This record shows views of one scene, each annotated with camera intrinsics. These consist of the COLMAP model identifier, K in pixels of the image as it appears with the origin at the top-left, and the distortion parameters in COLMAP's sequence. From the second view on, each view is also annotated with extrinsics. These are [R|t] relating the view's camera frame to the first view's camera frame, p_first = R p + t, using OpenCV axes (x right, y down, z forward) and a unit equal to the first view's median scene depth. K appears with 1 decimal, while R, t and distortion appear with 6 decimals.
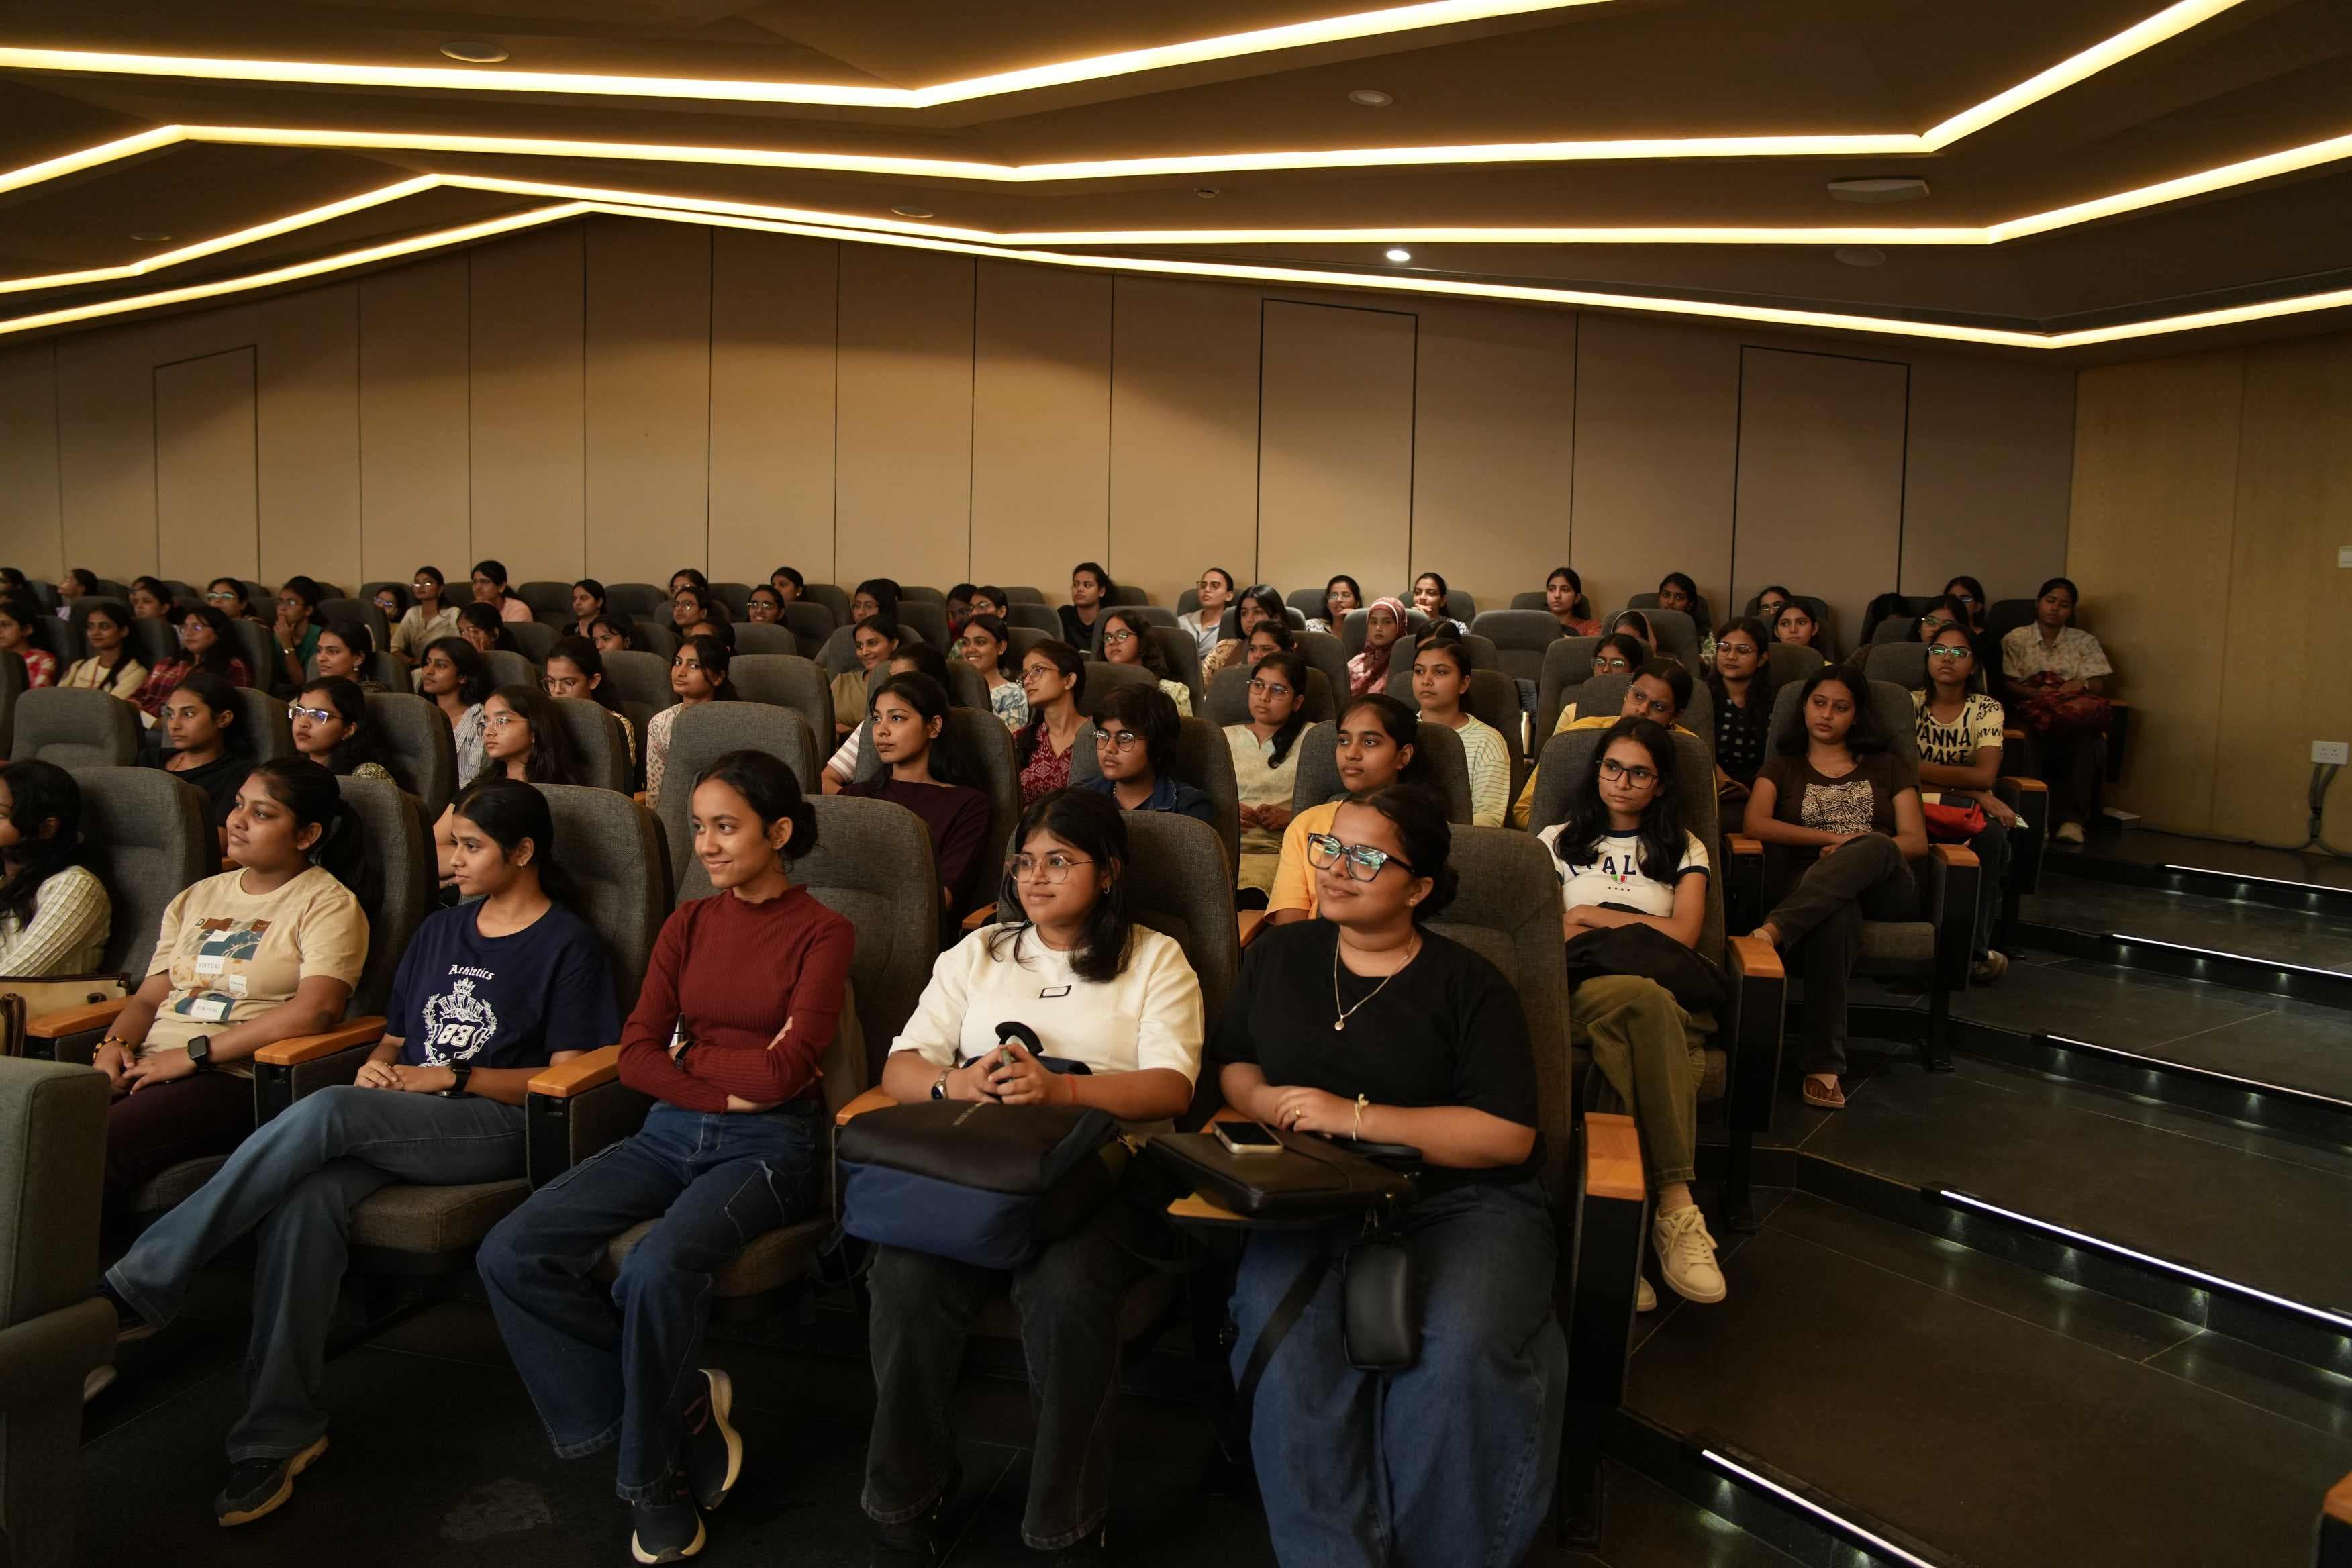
lens RADIAL K [[1744.0, 0, 1176.0], [0, 1744.0, 784.0], [0, 0, 1]] dist [-0.109181, 0.114398]
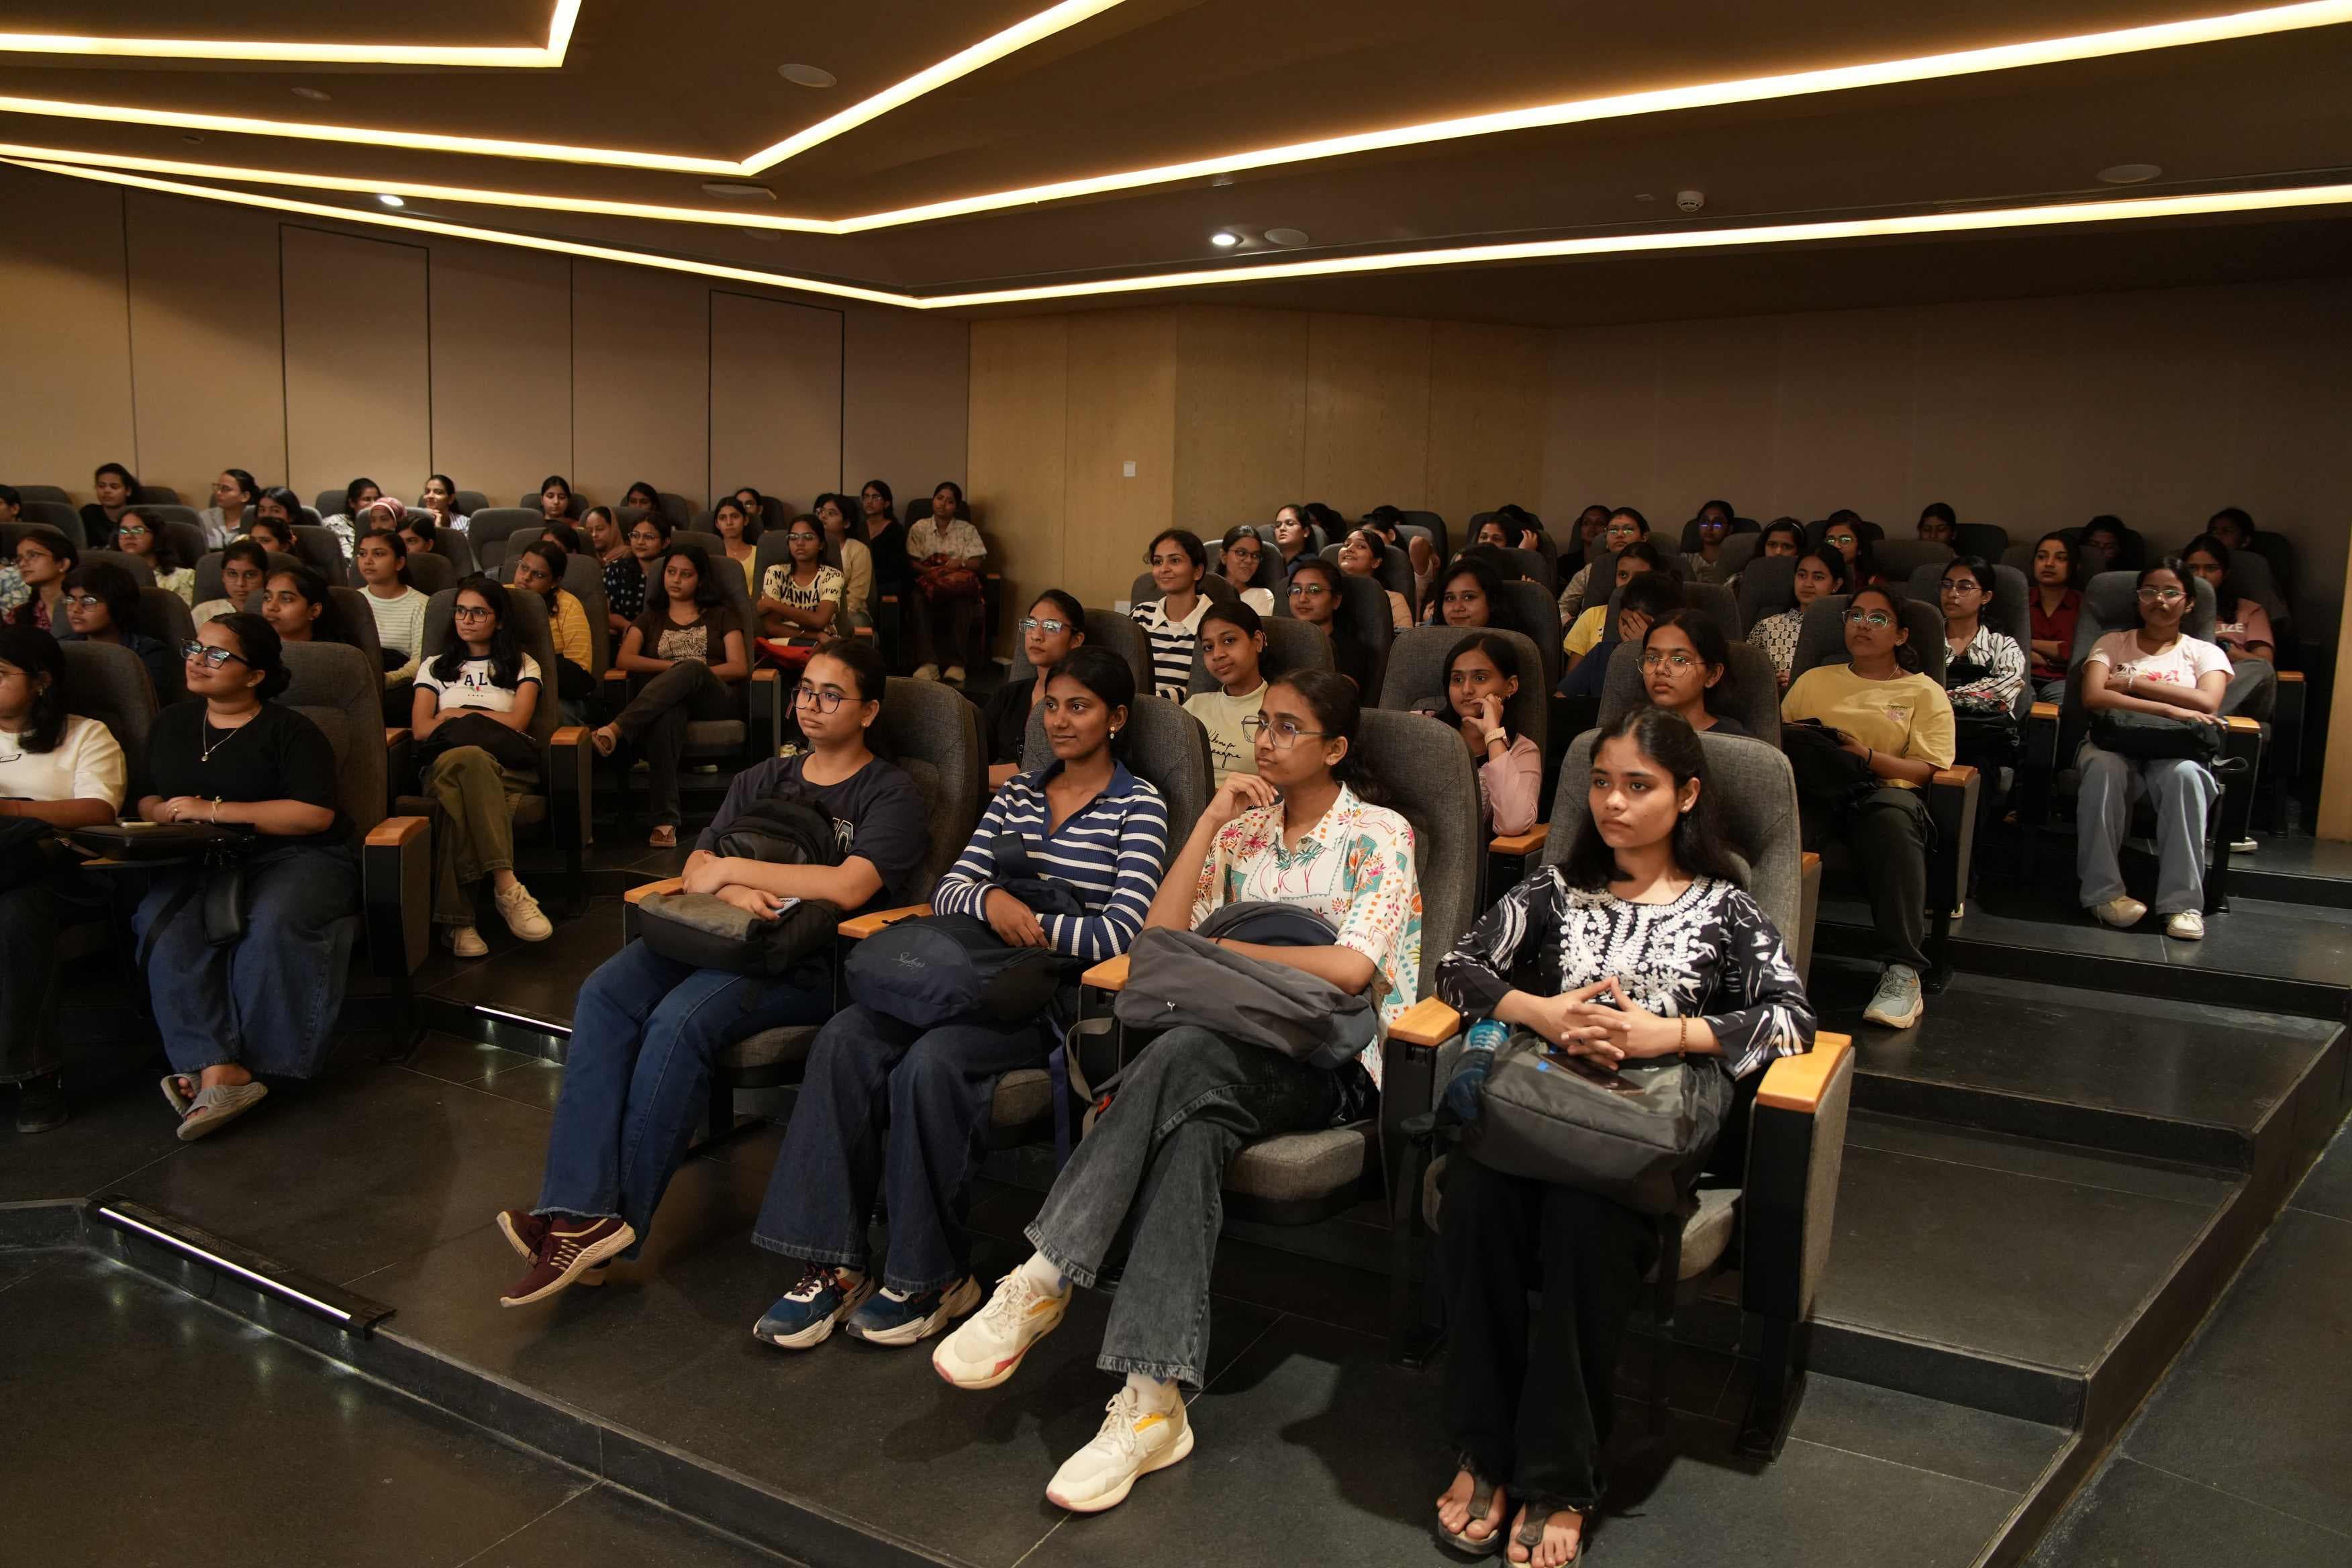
lens RADIAL K [[1744.0, 0, 1176.0], [0, 1744.0, 784.0], [0, 0, 1]] dist [-0.109181, 0.114398]
pose [[0.892419, -0.062472, 0.446863, 0.123762], [0.037019, 0.997167, 0.065475, 0.058952], [-0.449687, -0.041889, 0.892203, -0.547275]]
